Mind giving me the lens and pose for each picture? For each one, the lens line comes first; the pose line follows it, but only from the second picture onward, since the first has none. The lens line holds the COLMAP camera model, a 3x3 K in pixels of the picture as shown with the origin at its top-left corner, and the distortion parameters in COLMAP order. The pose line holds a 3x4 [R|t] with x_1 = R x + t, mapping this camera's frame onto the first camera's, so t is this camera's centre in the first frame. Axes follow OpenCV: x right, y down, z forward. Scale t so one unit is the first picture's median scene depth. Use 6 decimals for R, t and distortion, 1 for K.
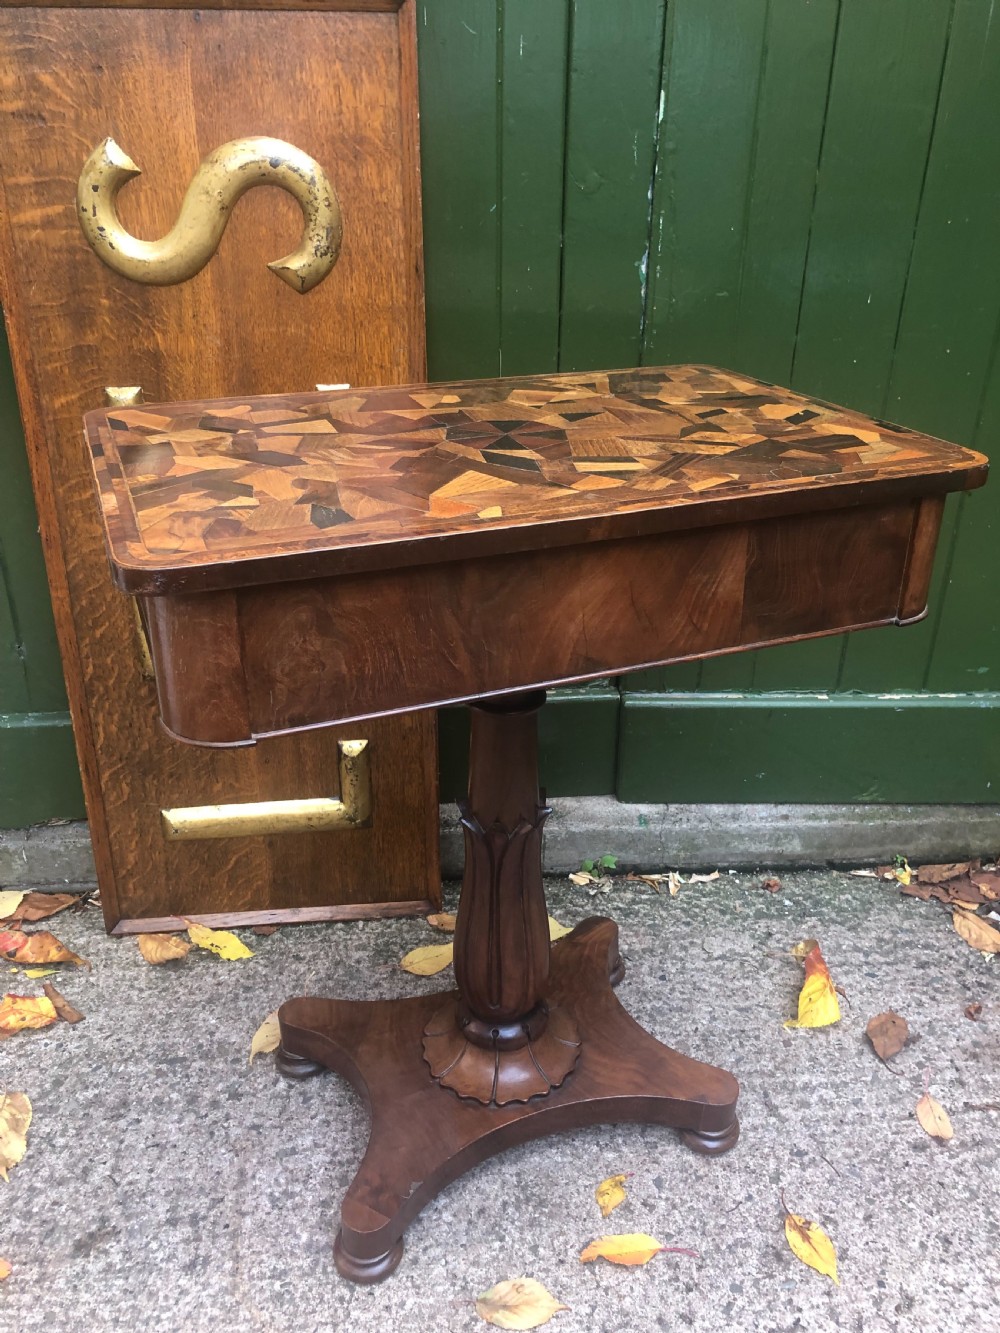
lens RADIAL K [[1082.6, 0, 509.9], [0, 1082.6, 661.7], [0, 0, 1]] dist [-0.007136, 0.020642]
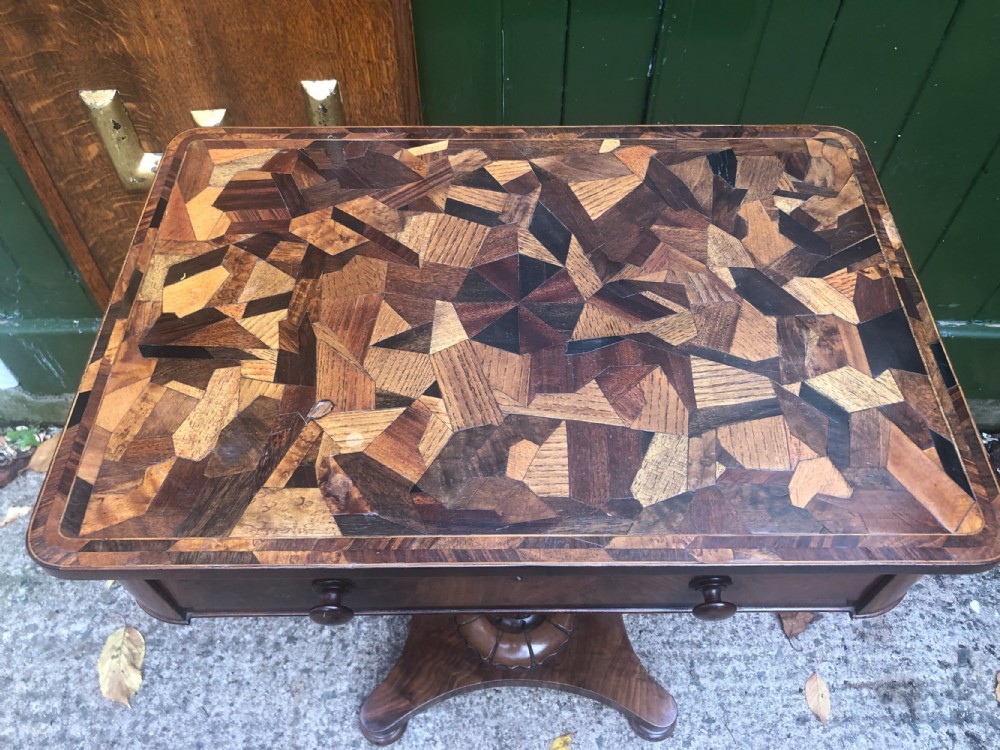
lens RADIAL K [[812.1, 0, 509.5], [0, 812.1, 359.5], [0, 0, 1]] dist [-0.007136, 0.020642]
pose [[0.997664, 0.049194, -0.047403, 0.043568], [-0.021957, 0.887960, 0.459396, -0.359231], [0.064692, -0.457282, 0.886966, 0.273393]]
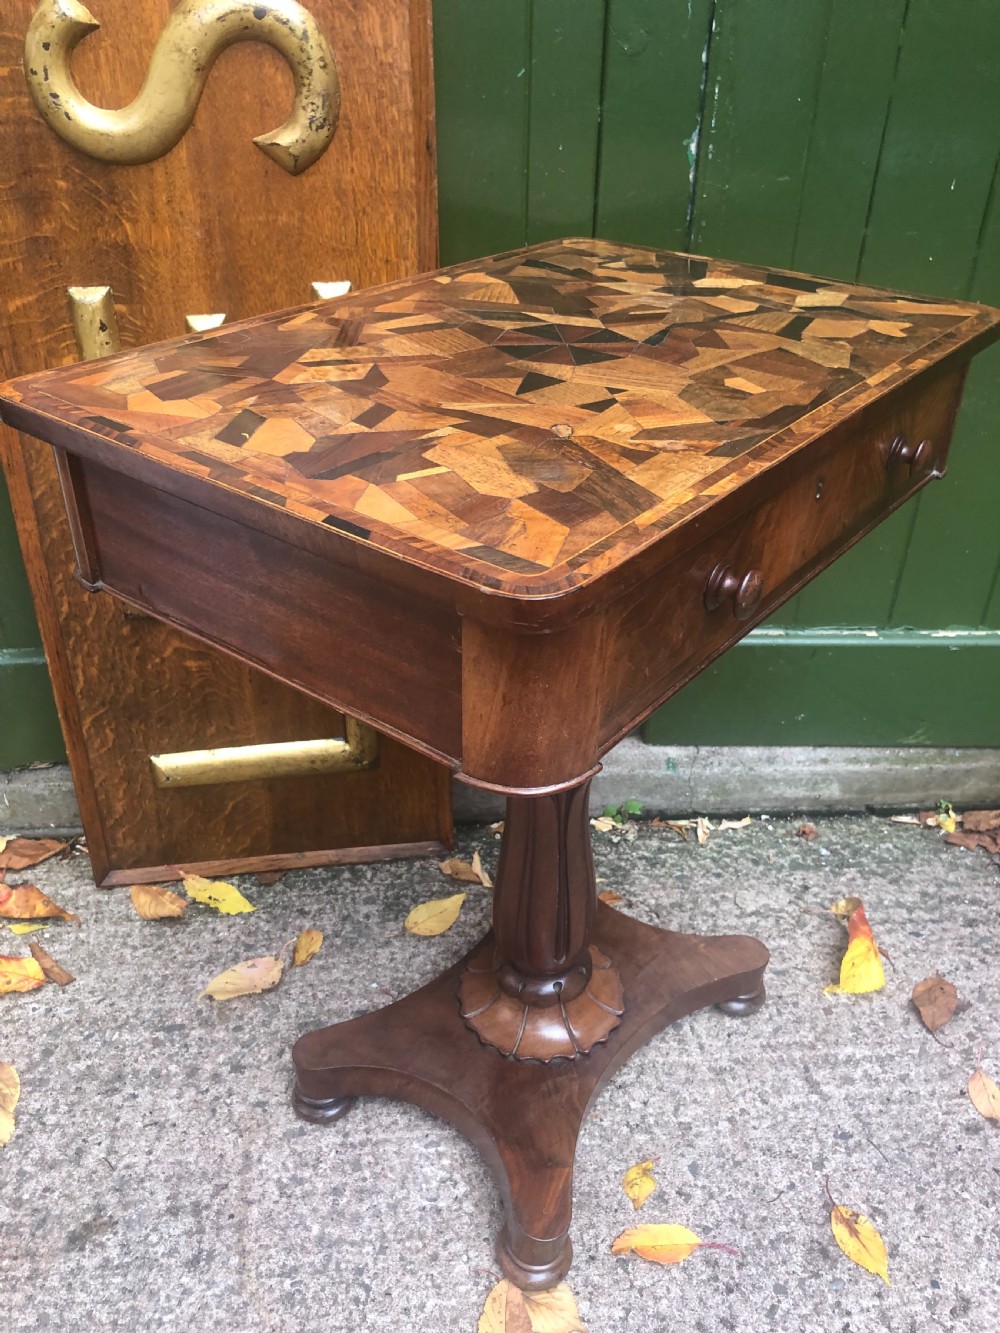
lens RADIAL K [[1082.6, 0, 506.7], [0, 1082.6, 663.5], [0, 0, 1]] dist [-0.007136, 0.020642]
pose [[0.999987, 0.004969, 0.001350, -0.024137], [-0.005081, 0.994680, 0.102885, -0.041206], [-0.000832, -0.102890, 0.994692, 0.103652]]
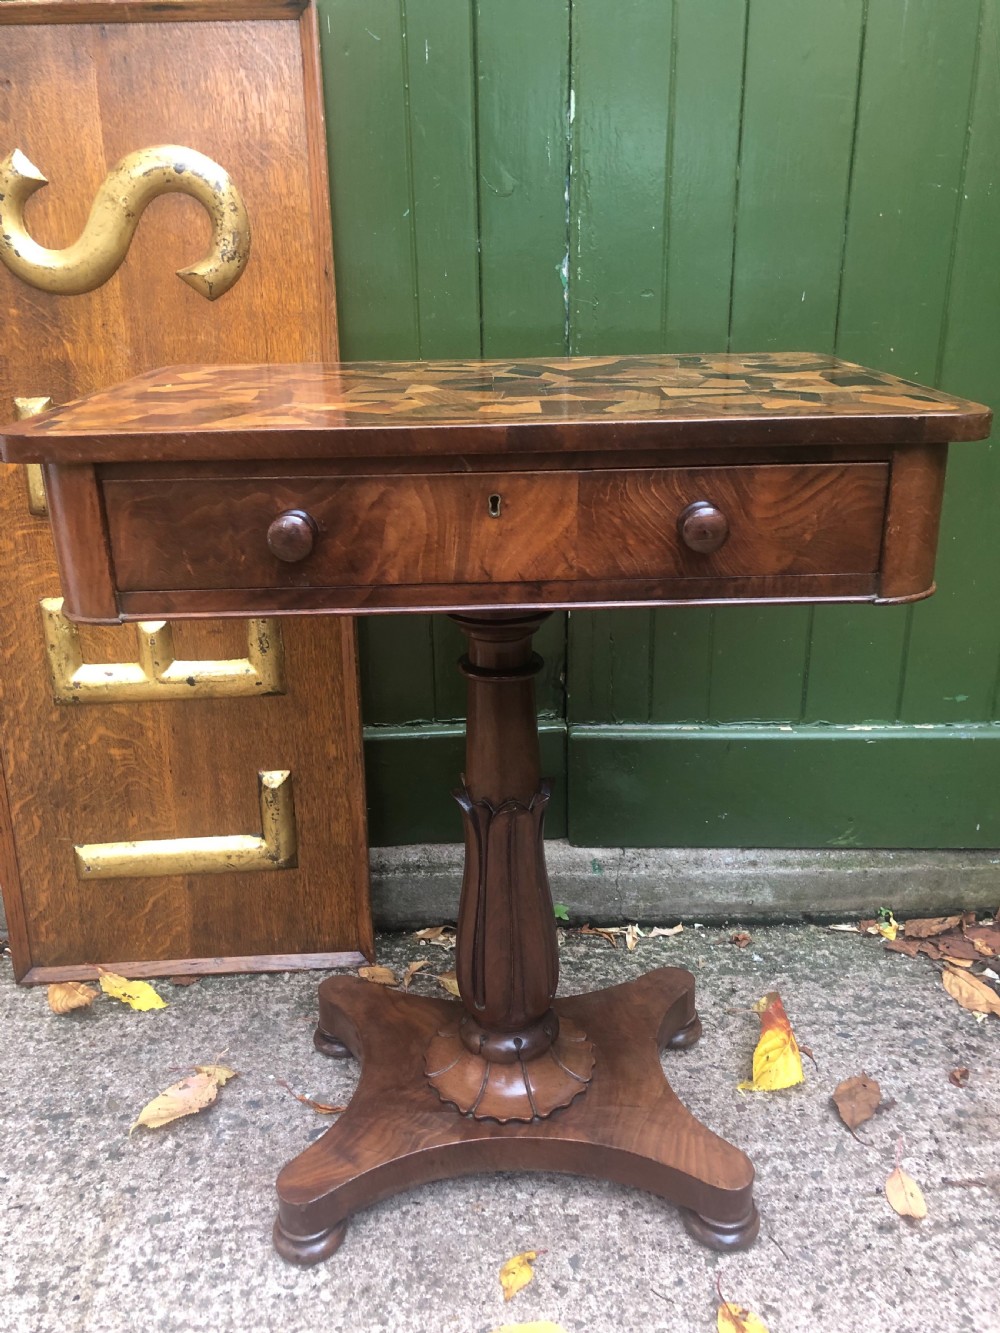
lens RADIAL K [[1082.6, 0, 501.8], [0, 1082.6, 645.4], [0, 0, 1]] dist [-0.007136, 0.020642]
pose [[0.998319, -0.009314, -0.057210, 0.117613], [0.002493, 0.992991, -0.118162, 0.083554], [0.057909, 0.117821, 0.991345, 0.071306]]
